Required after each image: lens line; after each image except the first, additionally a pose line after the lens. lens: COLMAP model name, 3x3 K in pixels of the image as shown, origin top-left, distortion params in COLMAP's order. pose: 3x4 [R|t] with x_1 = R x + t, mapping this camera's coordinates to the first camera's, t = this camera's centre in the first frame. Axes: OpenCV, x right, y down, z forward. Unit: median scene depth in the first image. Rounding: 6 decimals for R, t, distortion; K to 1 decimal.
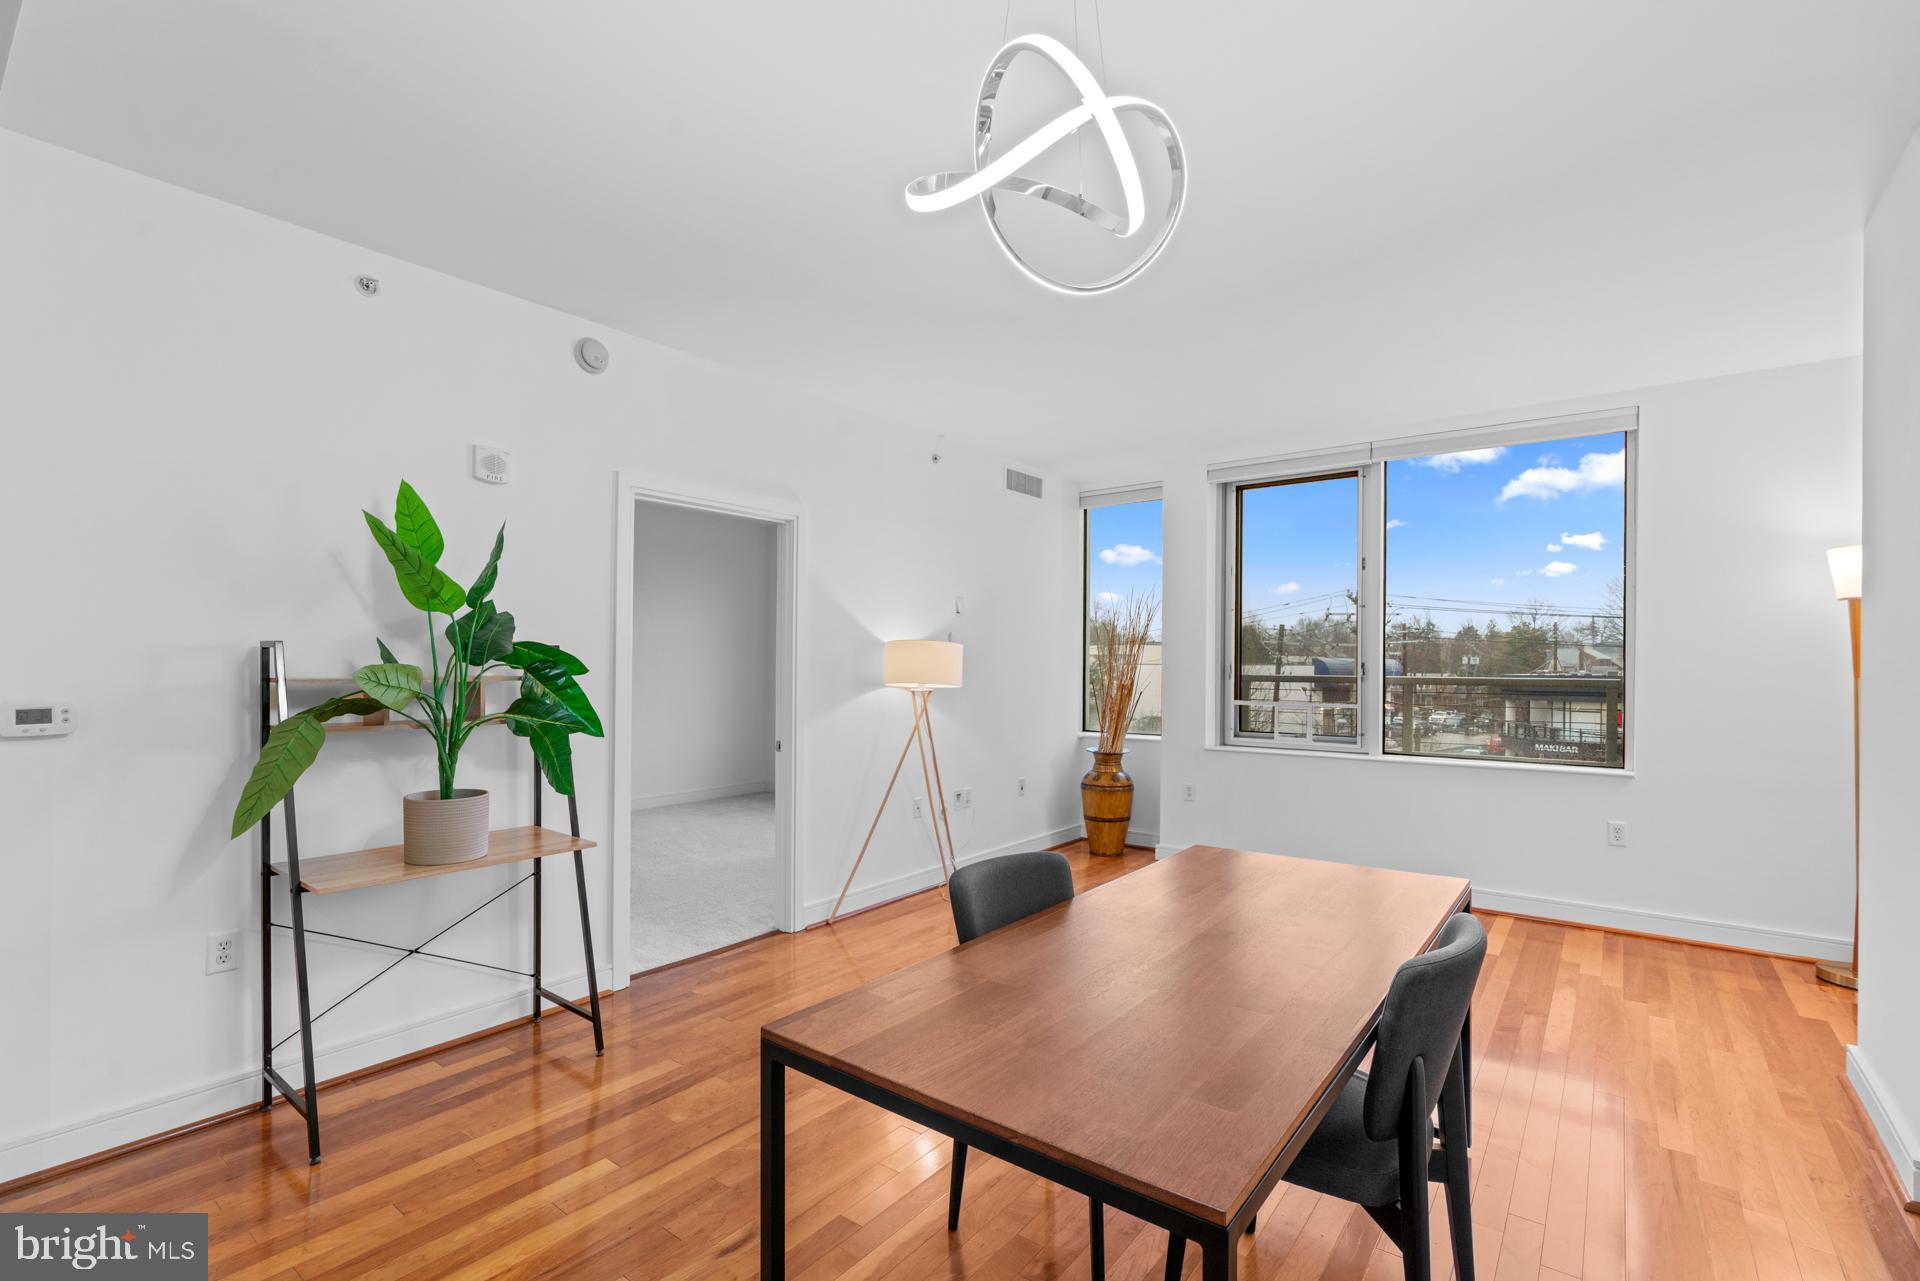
lens RADIAL K [[870.7, 0, 968.3], [0, 870.7, 673.0], [0, 0, 1]] dist [-0.001176, 0.001192]
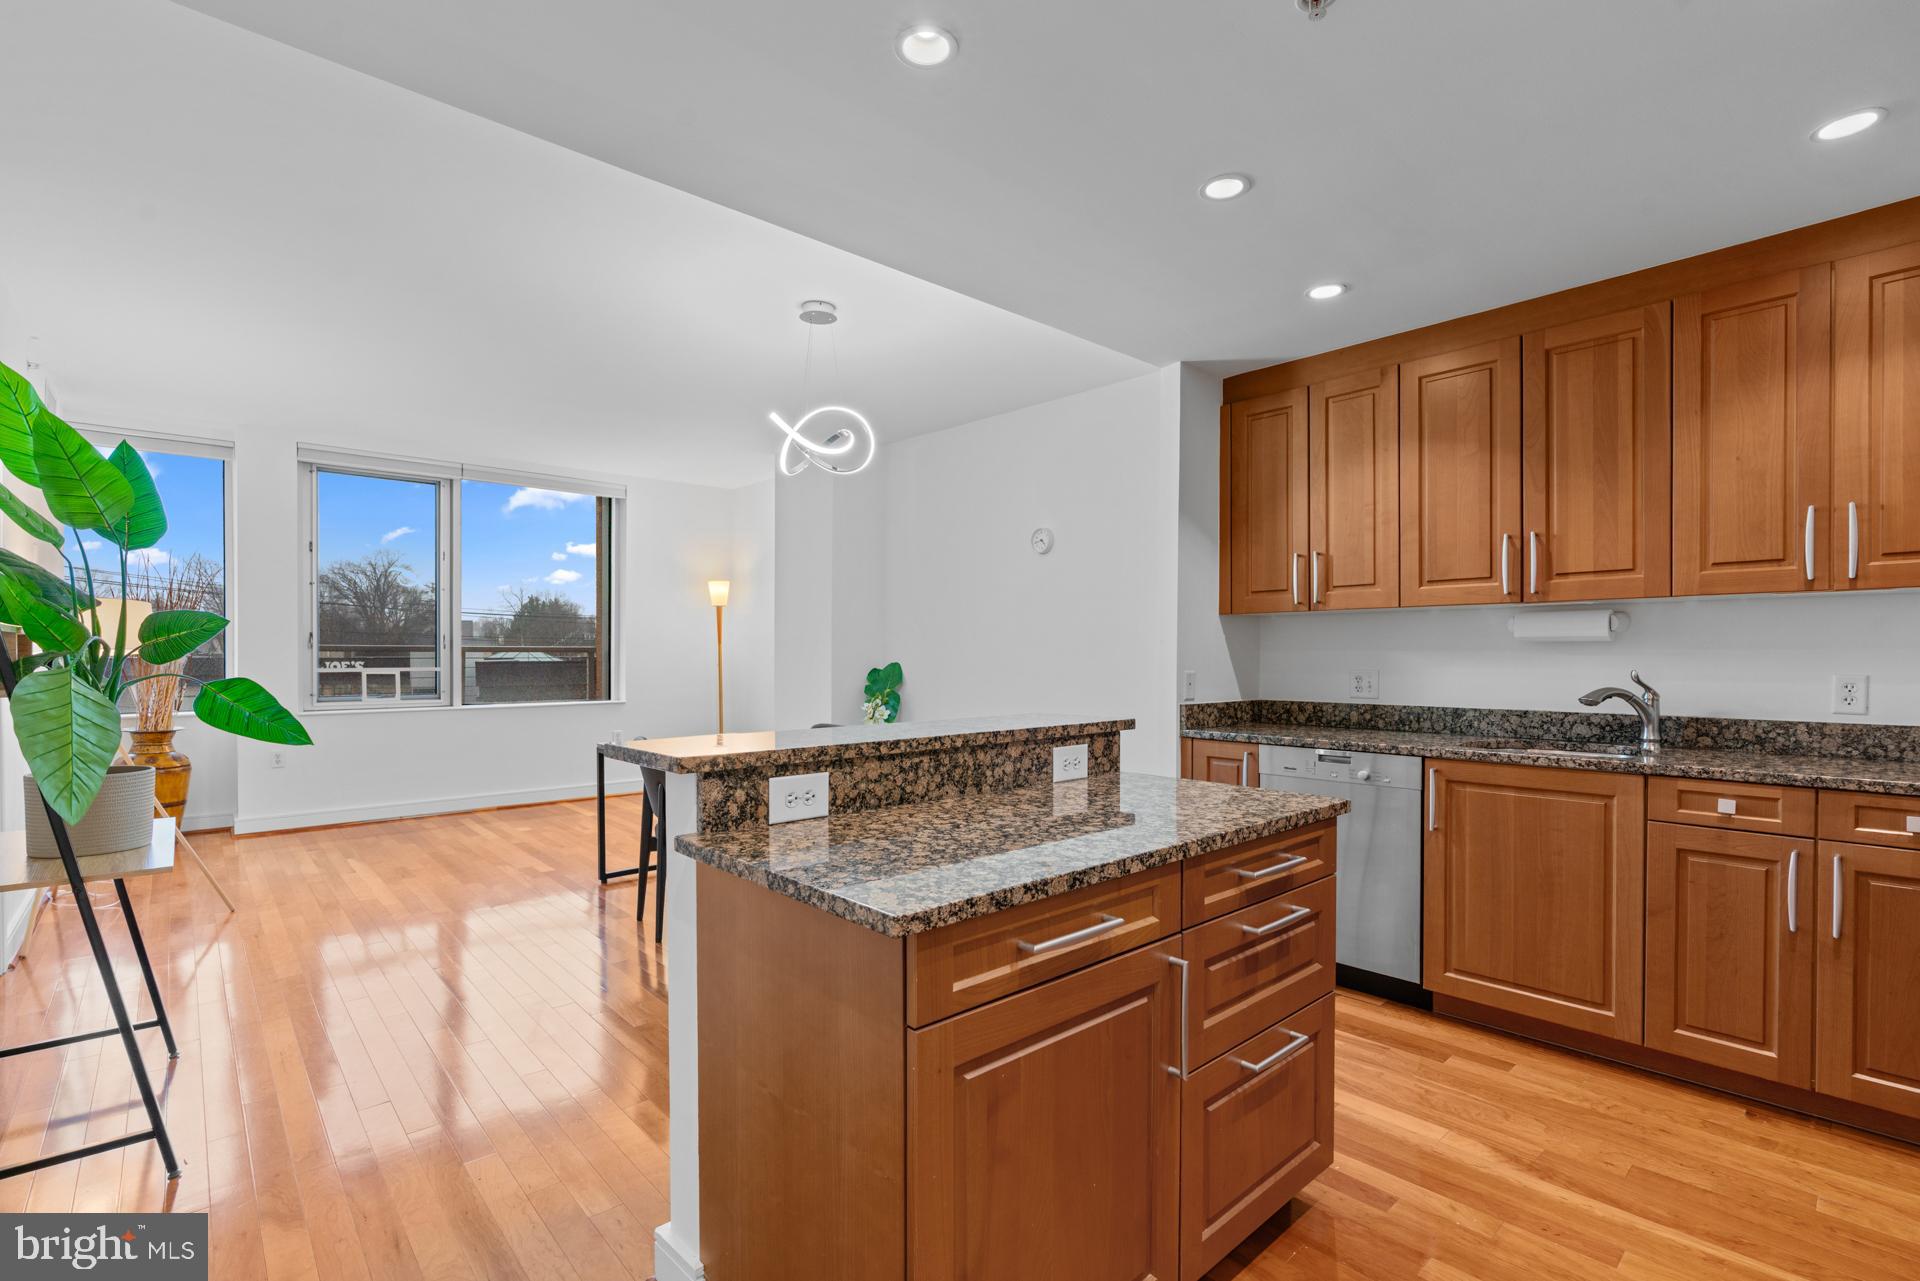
lens RADIAL K [[880.2, 0, 974.5], [0, 880.2, 666.6], [0, 0, 1]] dist [-0.001765, 0.001139]
pose [[0.171772, -0.020309, 0.984927, -0.815820], [0.009157, 0.999777, 0.019018, 0.022621], [-0.985094, 0.005752, 0.171920, 0.028528]]
